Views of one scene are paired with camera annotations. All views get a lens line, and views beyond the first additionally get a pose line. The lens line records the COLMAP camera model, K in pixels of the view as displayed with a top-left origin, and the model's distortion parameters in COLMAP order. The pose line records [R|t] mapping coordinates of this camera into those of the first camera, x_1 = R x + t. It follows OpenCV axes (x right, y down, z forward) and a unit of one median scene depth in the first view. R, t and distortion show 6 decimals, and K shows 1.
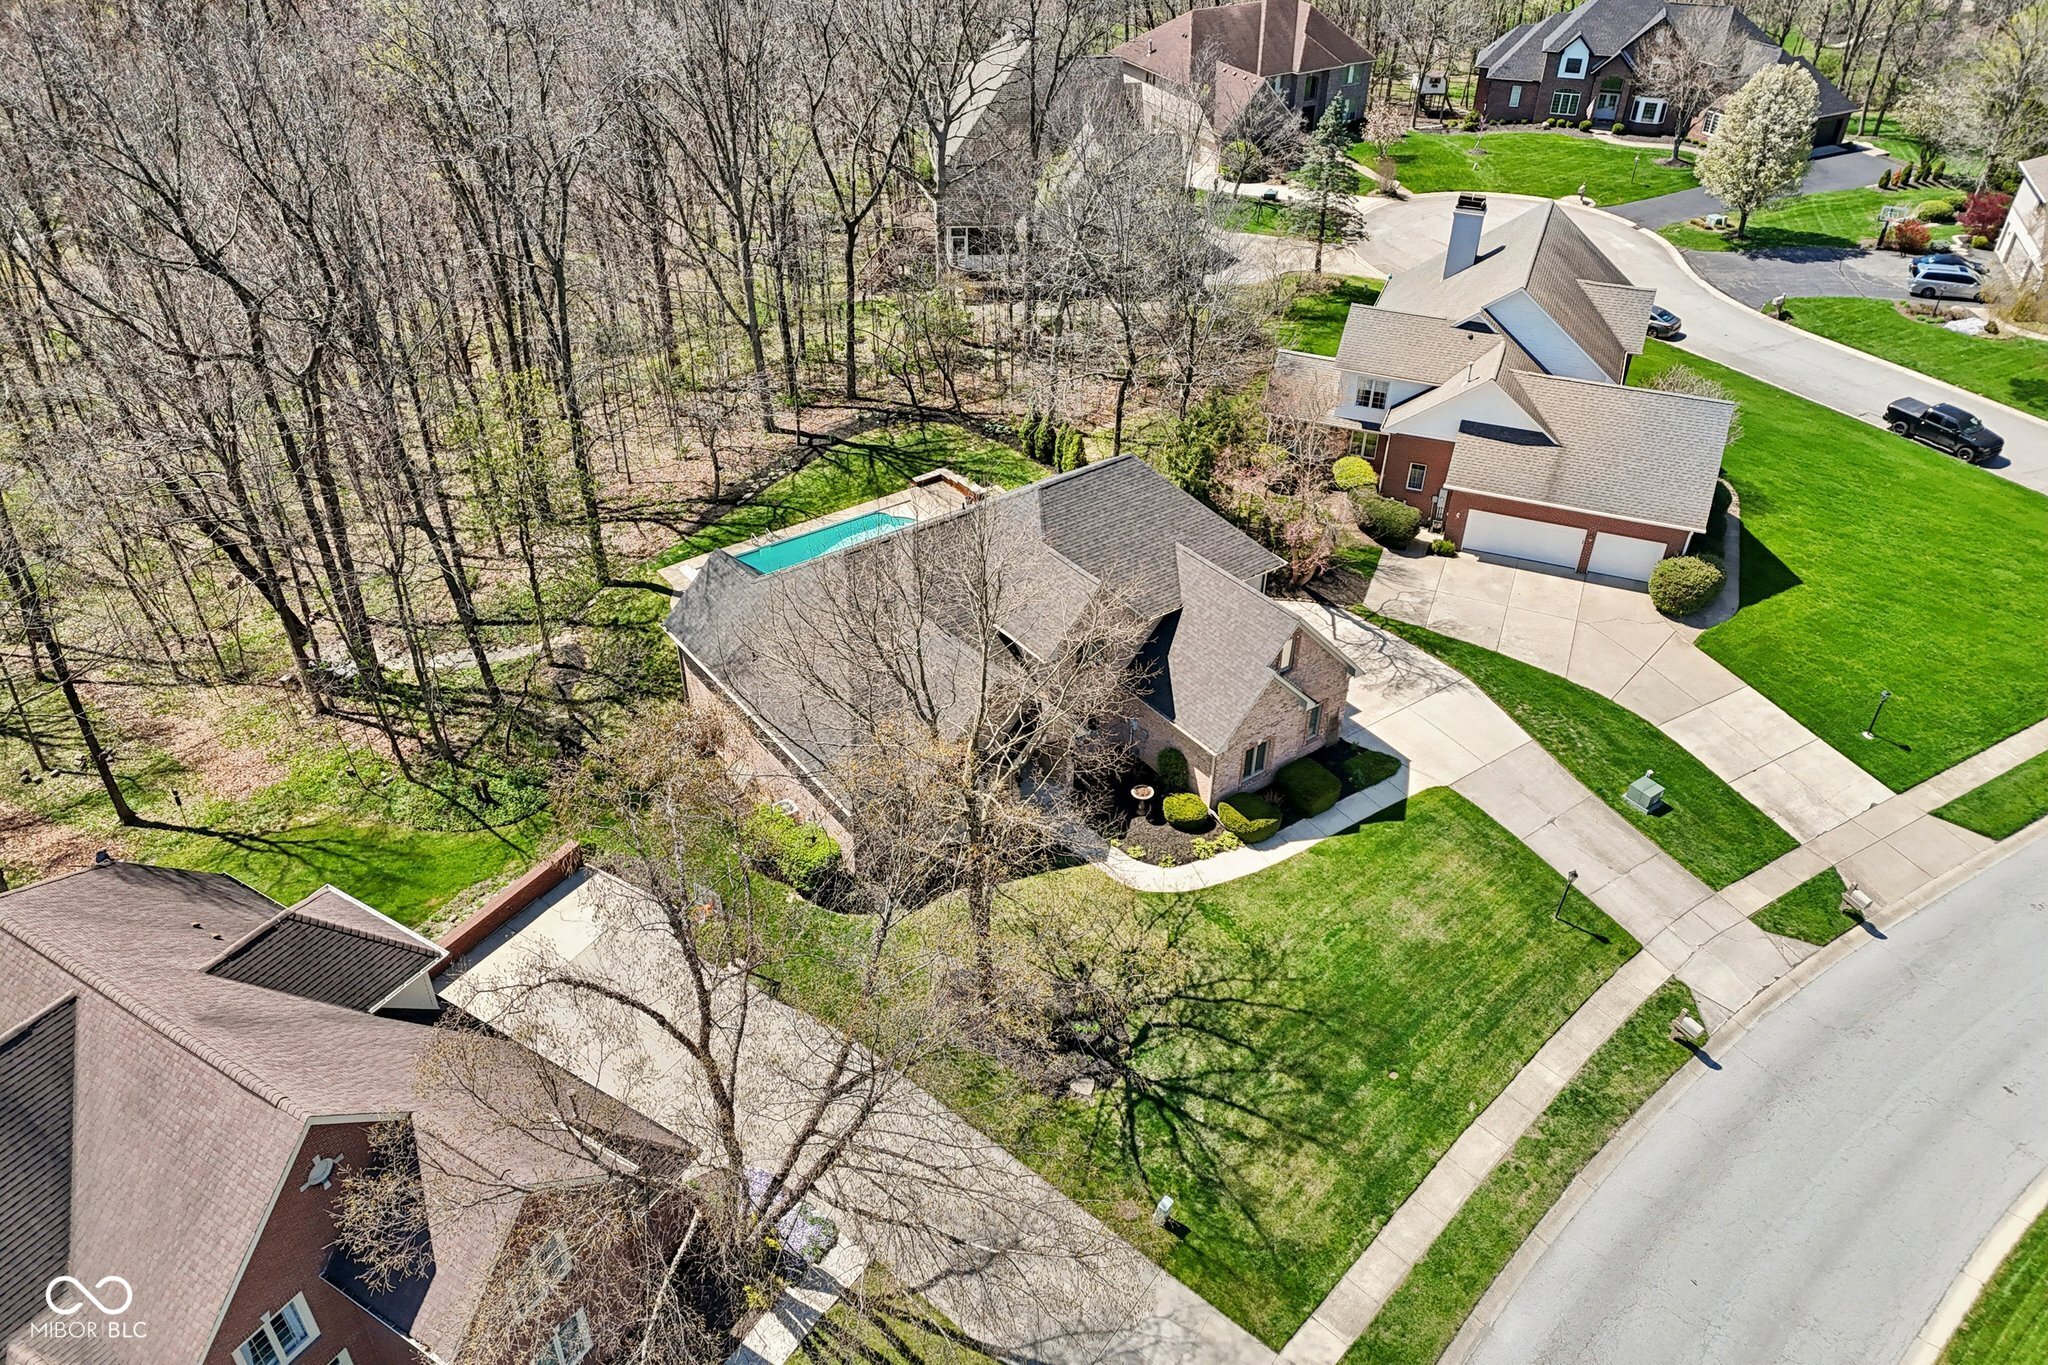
lens RADIAL K [[1471.6, 0, 1023.4], [0, 1471.6, 697.9], [0, 0, 1]] dist [0.063269, -0.048168]
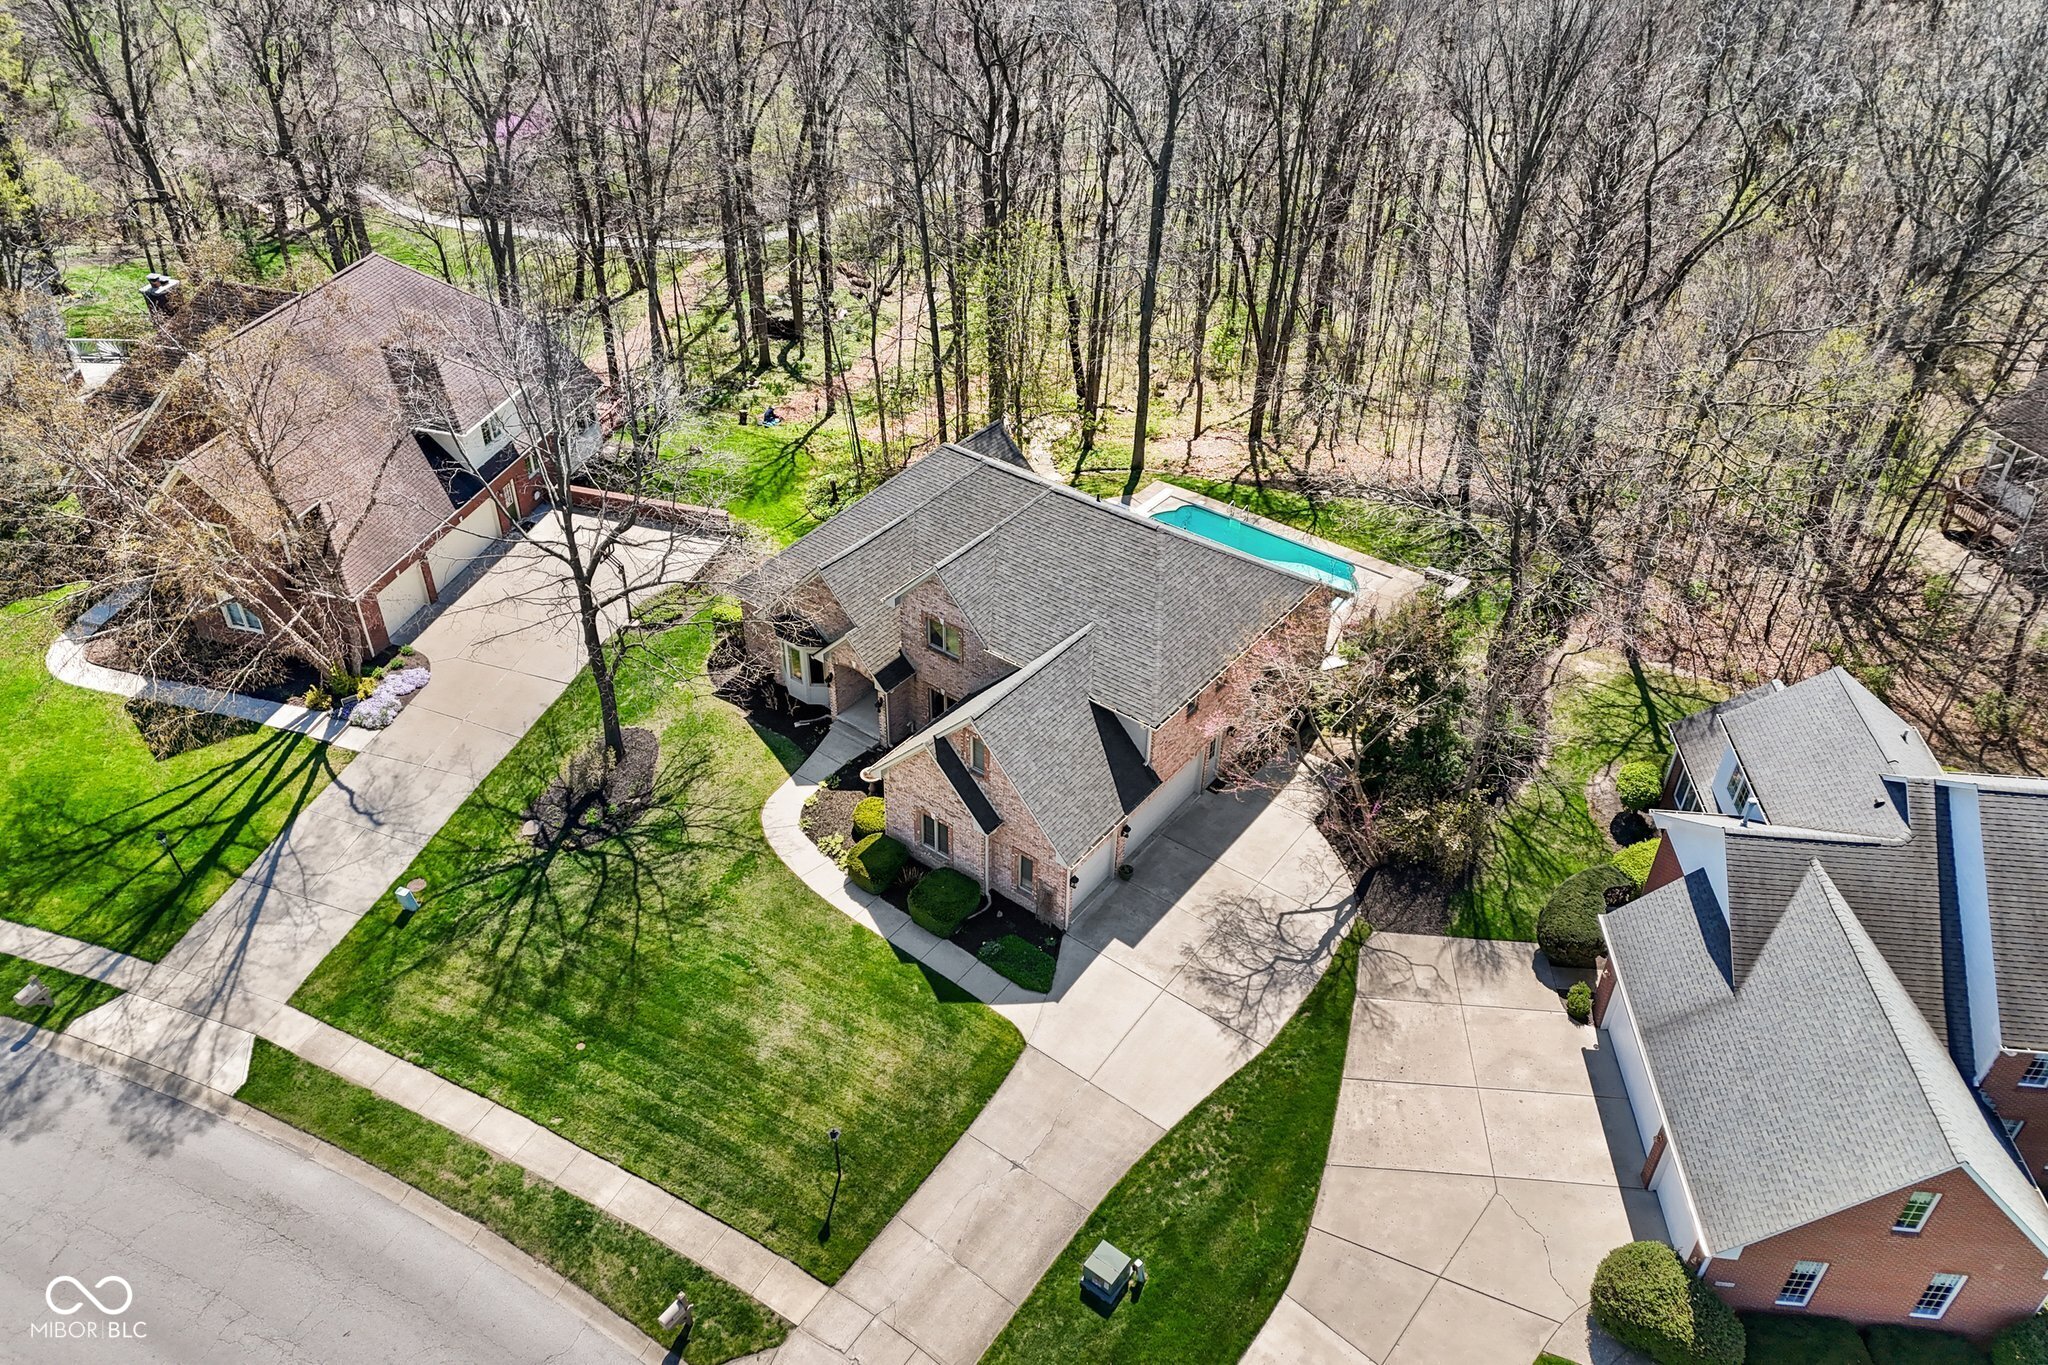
lens RADIAL K [[1480.1, 0, 1024.0], [0, 1480.1, 682.5], [0, 0, 1]] dist [0.069521, -0.065593]
pose [[0.284907, 0.569364, -0.771137, 0.828840], [-0.580054, 0.742871, 0.334185, -0.365949], [0.763128, 0.352090, 0.541911, 0.524860]]
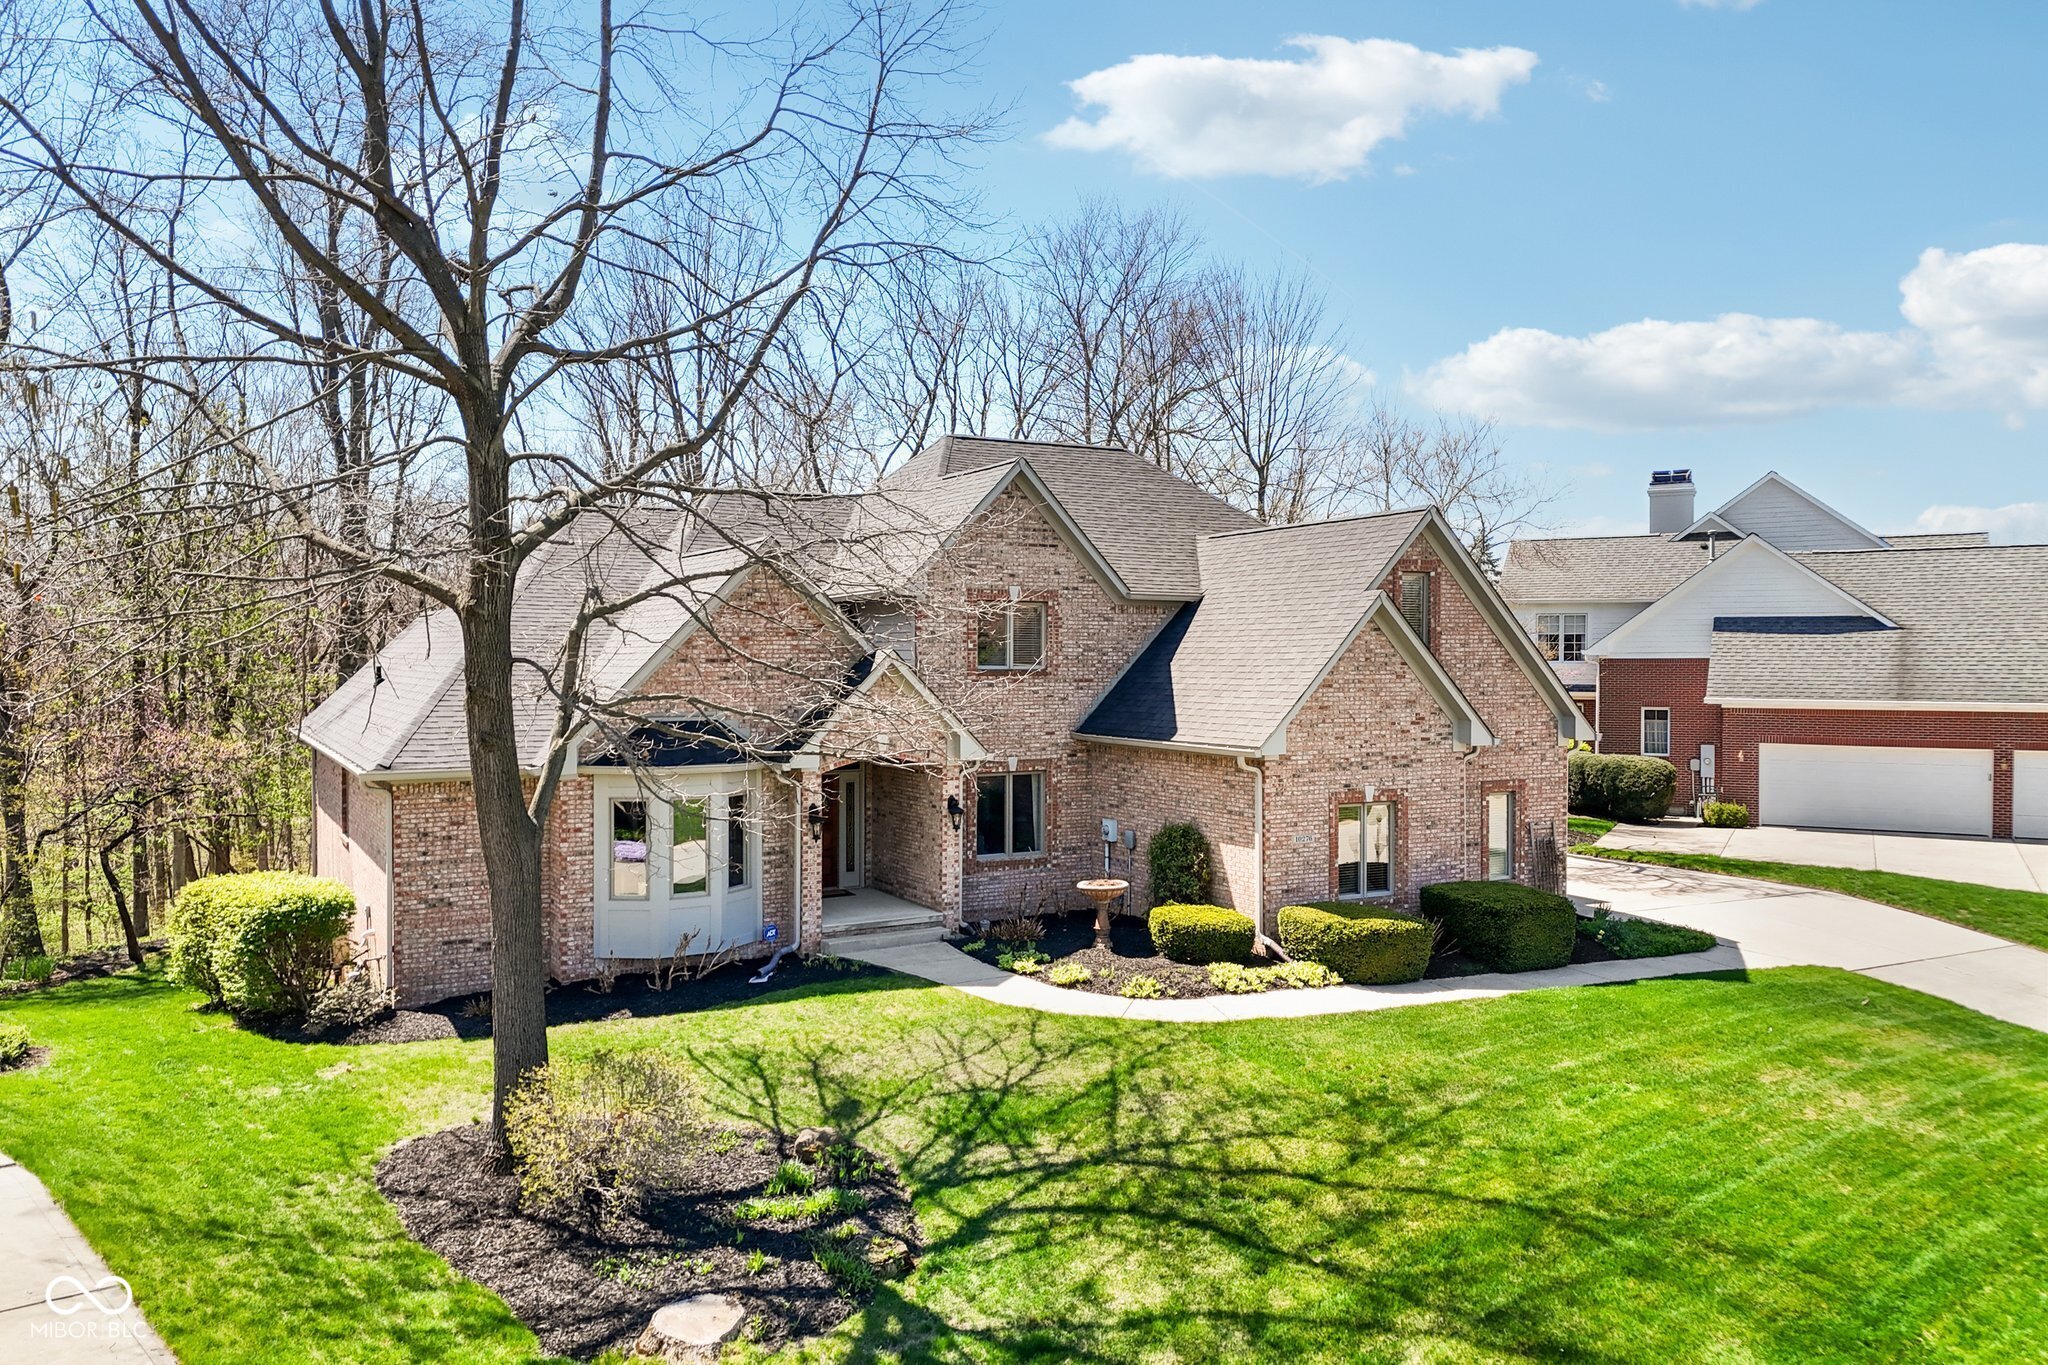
lens RADIAL K [[1512.8, 0, 1030.7], [0, 1512.8, 693.1], [0, 0, 1]] dist [0.047498, 0.000579]
pose [[0.992693, -0.007129, -0.120454, 0.114519], [-0.063144, 0.819969, -0.568914, 0.273898], [0.102824, 0.572363, 0.813528, 0.598489]]
